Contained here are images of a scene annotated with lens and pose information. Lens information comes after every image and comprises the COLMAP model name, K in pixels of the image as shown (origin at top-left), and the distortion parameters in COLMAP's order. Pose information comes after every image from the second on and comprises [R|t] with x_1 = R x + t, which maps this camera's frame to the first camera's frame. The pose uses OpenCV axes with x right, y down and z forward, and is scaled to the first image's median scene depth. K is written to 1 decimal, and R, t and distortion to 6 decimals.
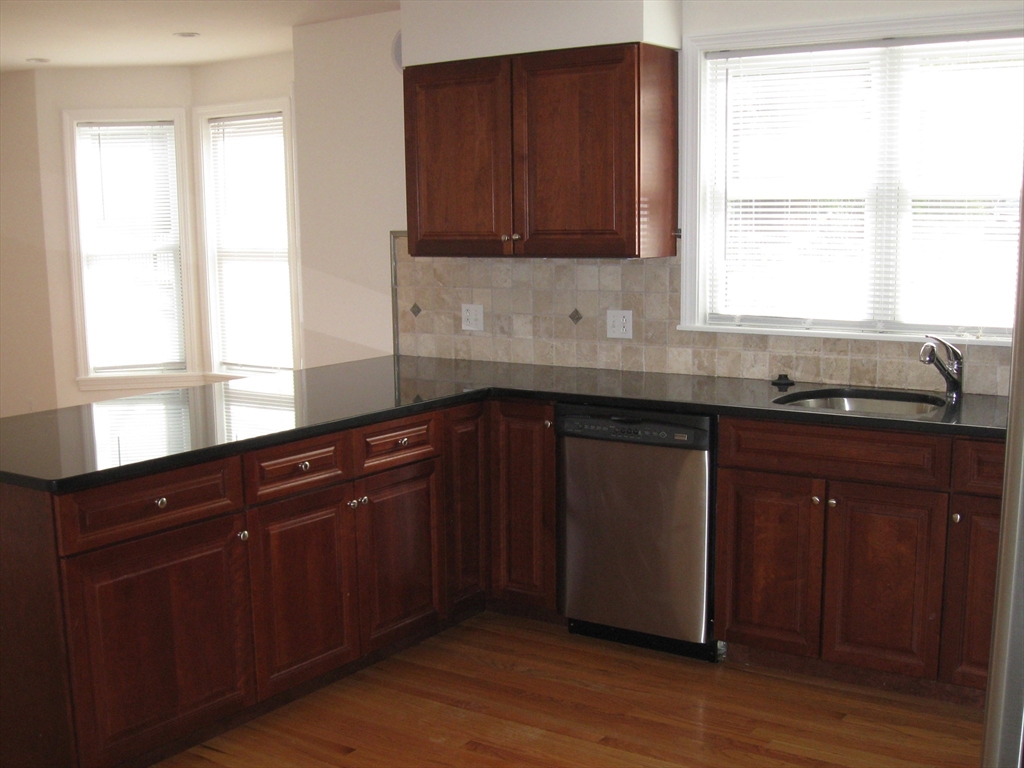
lens RADIAL K [[1183.2, 0, 515.5], [0, 1183.2, 387.2], [0, 0, 1]] dist [-0.125109, -0.010434]
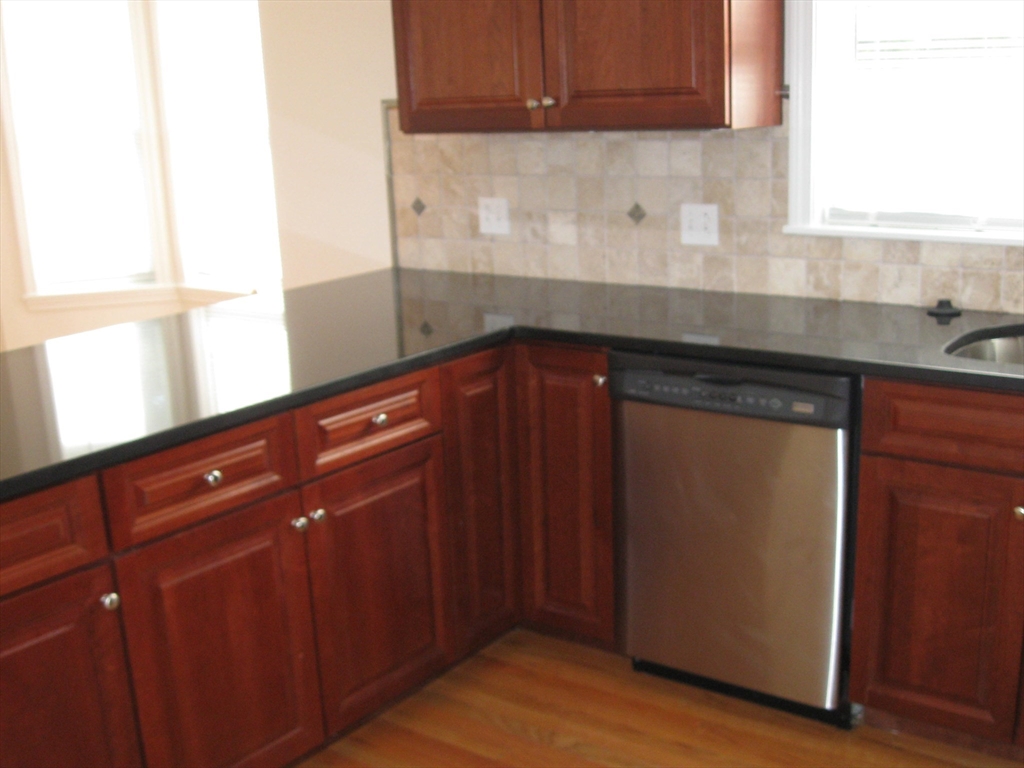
lens RADIAL K [[1183.2, 0, 515.5], [0, 1183.2, 387.2], [0, 0, 1]] dist [-0.125109, -0.010434]
pose [[0.998747, -0.016213, -0.047351, 0.011150], [0.021135, 0.994208, 0.105372, -0.035836], [0.045368, -0.106240, 0.993305, 0.312098]]
